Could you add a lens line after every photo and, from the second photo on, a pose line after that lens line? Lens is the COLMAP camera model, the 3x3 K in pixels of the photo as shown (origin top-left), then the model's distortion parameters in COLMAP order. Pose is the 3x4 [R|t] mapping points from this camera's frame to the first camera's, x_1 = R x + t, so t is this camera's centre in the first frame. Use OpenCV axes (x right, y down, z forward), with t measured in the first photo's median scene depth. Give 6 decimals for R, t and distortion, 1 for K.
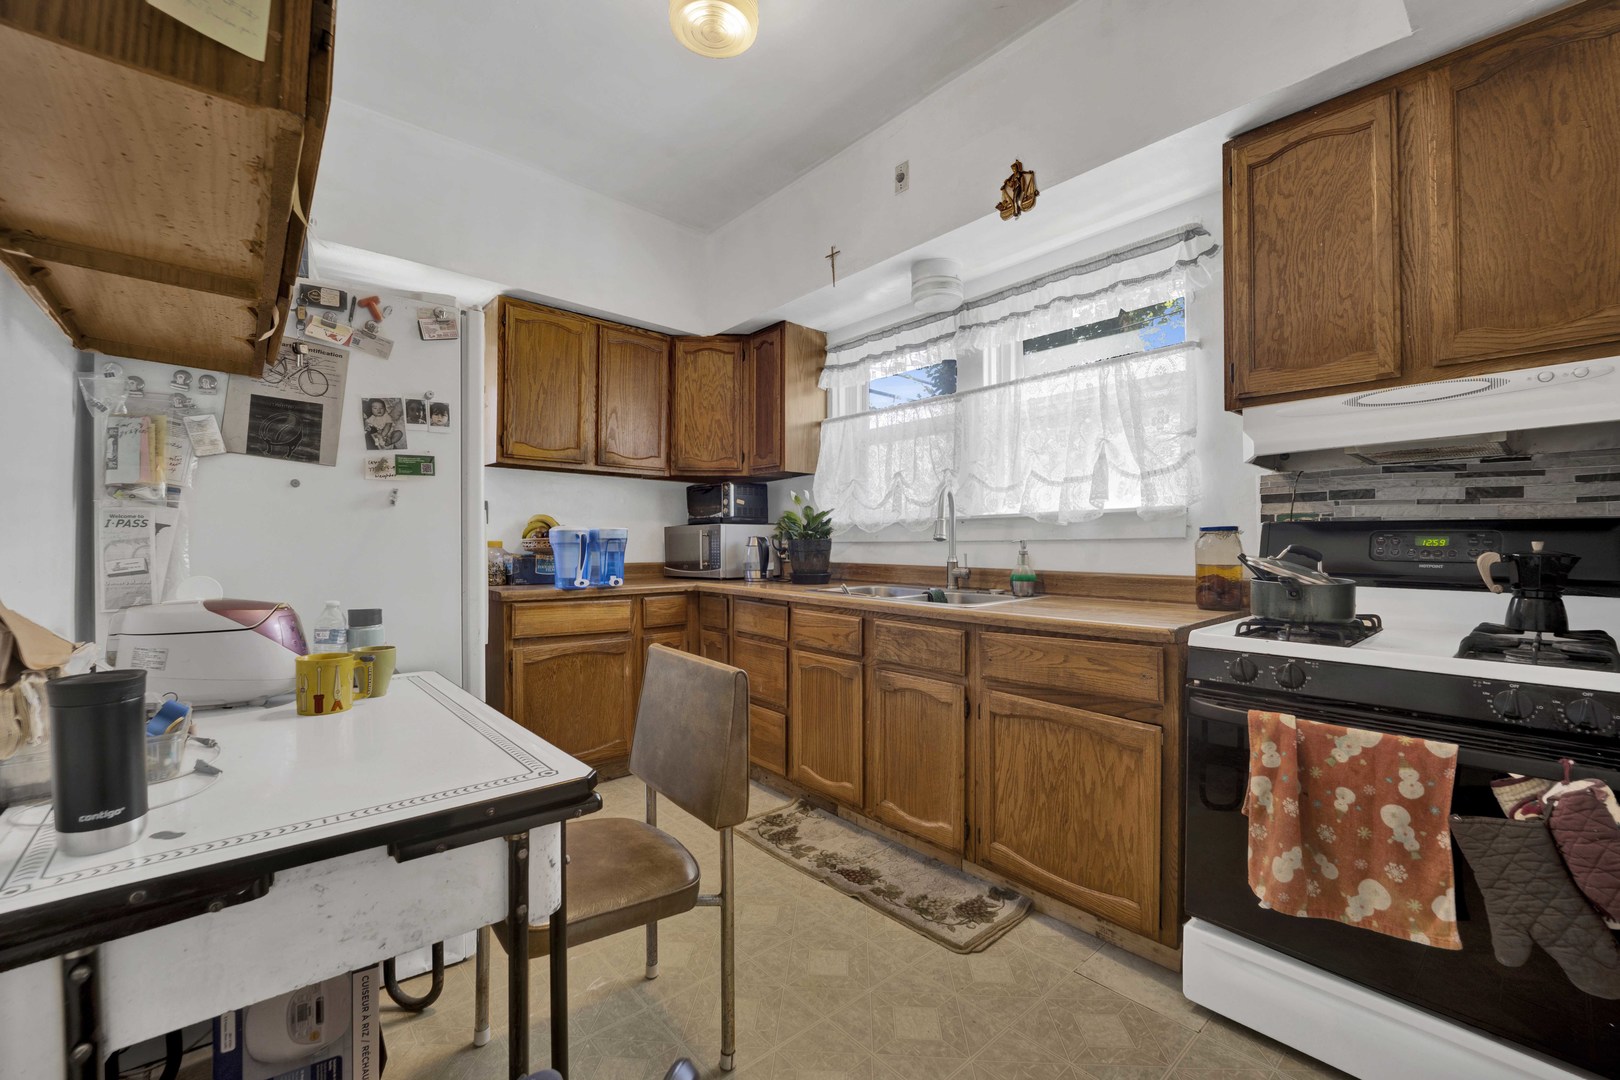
lens RADIAL K [[686.3, 0, 805.3], [0, 686.3, 539.5], [0, 0, 1]] dist [-0.003704, -0.001304]
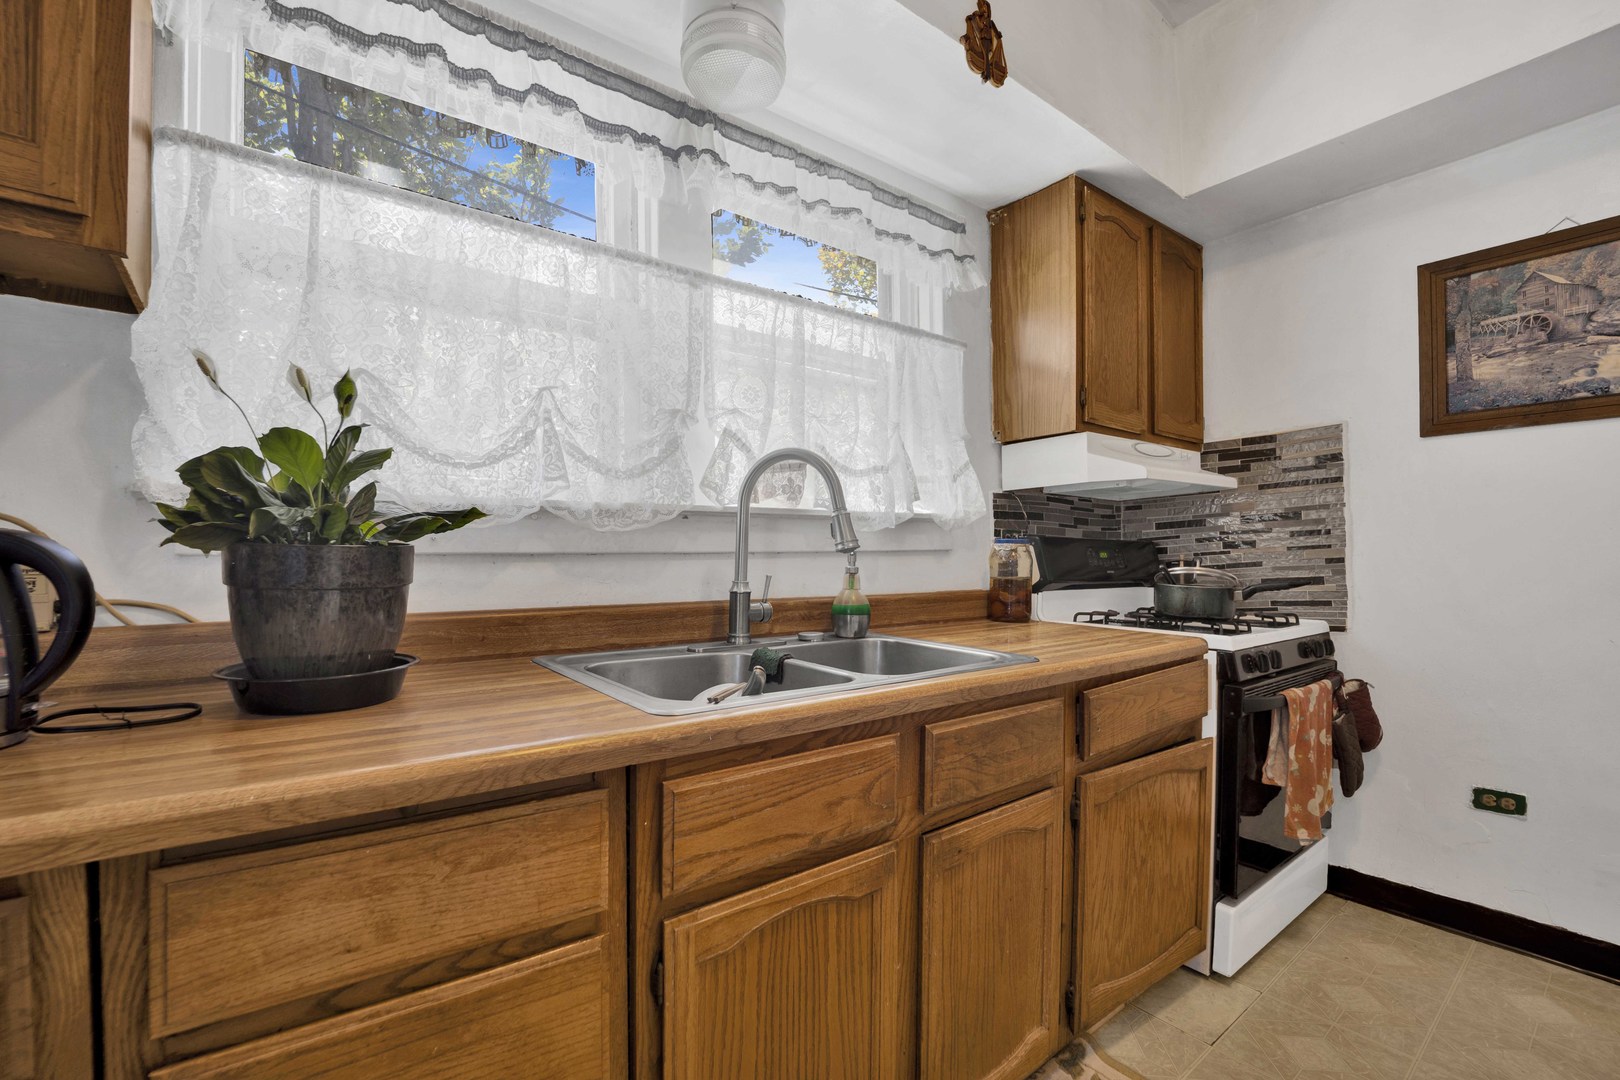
lens RADIAL K [[686.3, 0, 805.5], [0, 686.3, 550.5], [0, 0, 1]] dist [-0.003704, -0.001304]
pose [[0.044850, 0.006049, 0.998975, -0.340160], [-0.003801, 0.999975, -0.005884, 0.003701], [-0.998987, -0.003534, 0.044872, 1.022768]]
